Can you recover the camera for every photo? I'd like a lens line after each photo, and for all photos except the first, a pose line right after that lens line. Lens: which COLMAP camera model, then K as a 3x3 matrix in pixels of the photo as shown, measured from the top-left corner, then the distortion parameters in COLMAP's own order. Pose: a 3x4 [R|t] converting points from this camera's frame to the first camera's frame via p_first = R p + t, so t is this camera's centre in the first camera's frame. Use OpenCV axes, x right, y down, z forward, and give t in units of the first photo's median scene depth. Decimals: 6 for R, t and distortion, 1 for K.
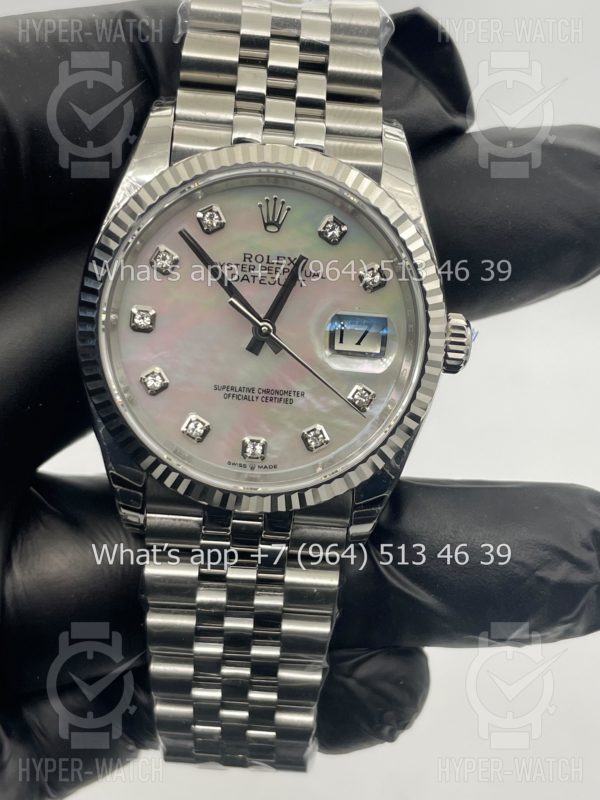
lens RADIAL K [[1214.0, 0, 300.0], [0, 1214.0, 400.0], [0, 0, 1]] dist [0.009466, 0.004079]
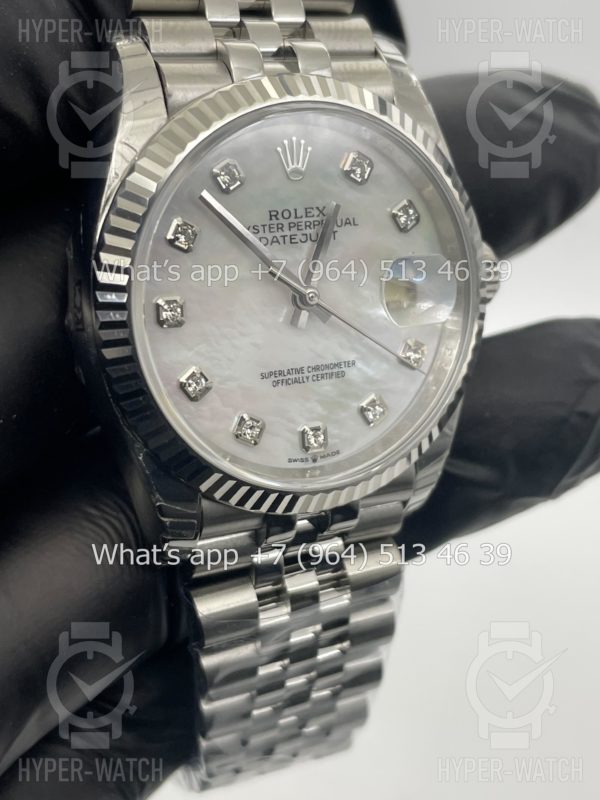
lens RADIAL K [[1214.0, 0, 300.0], [0, 1214.0, 400.0], [0, 0, 1]] dist [0.009466, 0.004079]
pose [[0.908040, -0.208986, 0.363027, -0.350675], [0.183284, 0.977513, 0.104281, -0.076090], [-0.376657, -0.028154, 0.925925, 0.217434]]
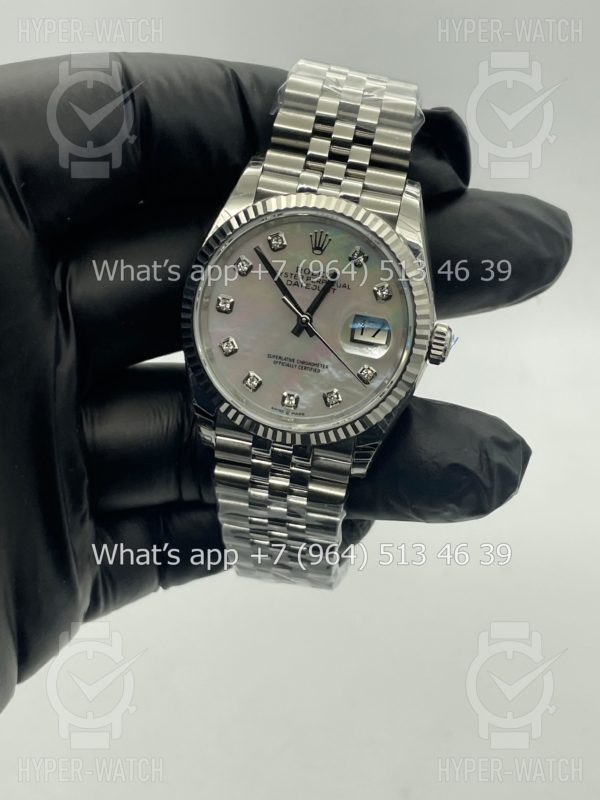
lens RADIAL K [[1214.0, 0, 300.0], [0, 1214.0, 400.0], [0, 0, 1]] dist [0.009466, 0.004079]
pose [[0.978389, 0.120081, -0.168329, 0.220678], [-0.114580, 0.992523, 0.042058, -0.023063], [0.172121, -0.021862, 0.984833, -0.439766]]
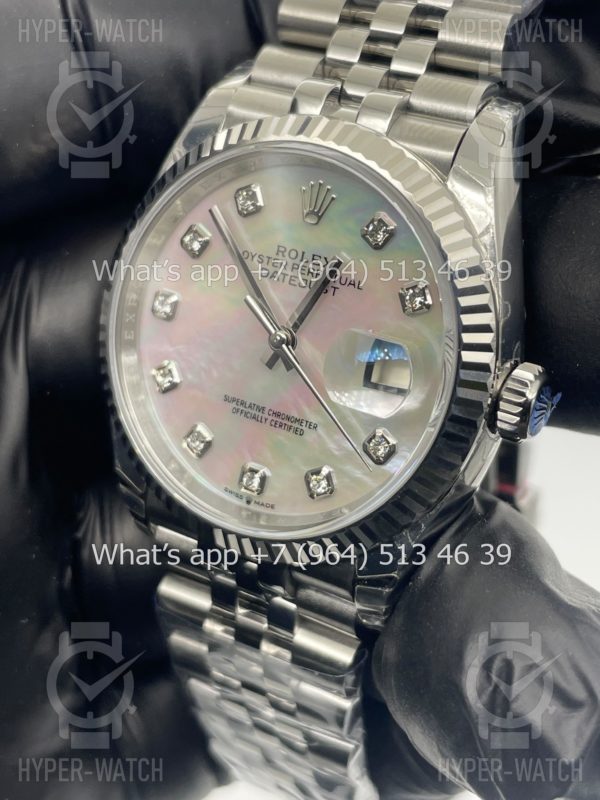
lens RADIAL K [[1214.0, 0, 300.0], [0, 1214.0, 400.0], [0, 0, 1]] dist [0.009466, 0.004079]
pose [[0.843196, 0.188882, -0.503333, 0.399102], [-0.196312, 0.979773, 0.038806, -0.051816], [0.500483, 0.066089, 0.863220, 0.294621]]
